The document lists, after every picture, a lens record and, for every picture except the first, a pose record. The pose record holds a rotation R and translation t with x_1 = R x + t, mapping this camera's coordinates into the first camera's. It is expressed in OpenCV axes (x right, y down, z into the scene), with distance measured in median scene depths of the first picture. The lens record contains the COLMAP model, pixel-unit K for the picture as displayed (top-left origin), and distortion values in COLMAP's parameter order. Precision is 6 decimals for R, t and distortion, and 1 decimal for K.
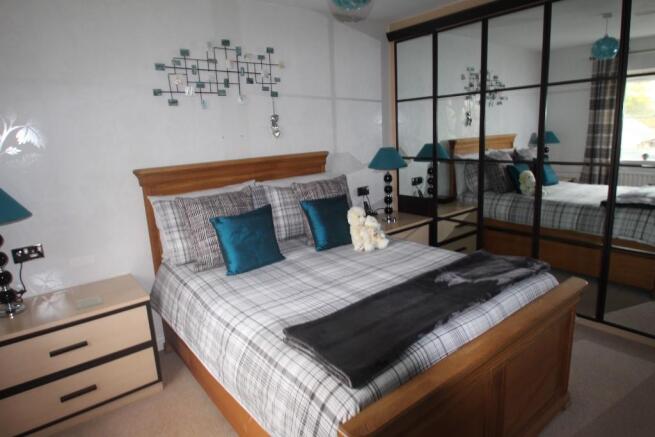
lens RADIAL K [[386.7, 0, 327.4], [0, 386.7, 211.9], [0, 0, 1]] dist [-0.030384, -0.001861]
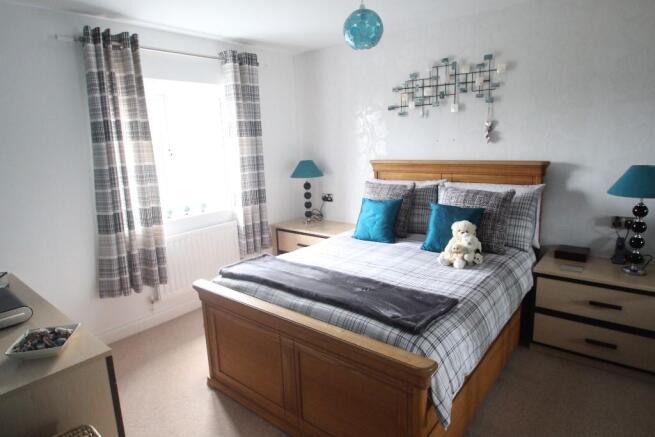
lens RADIAL K [[386.7, 0, 327.4], [0, 386.7, 211.9], [0, 0, 1]] dist [-0.030384, -0.001861]
pose [[0.221758, 0.221813, -0.949538, 0.922941], [-0.177182, 0.966739, 0.184451, -0.154256], [0.958869, 0.127338, 0.253683, 0.439003]]
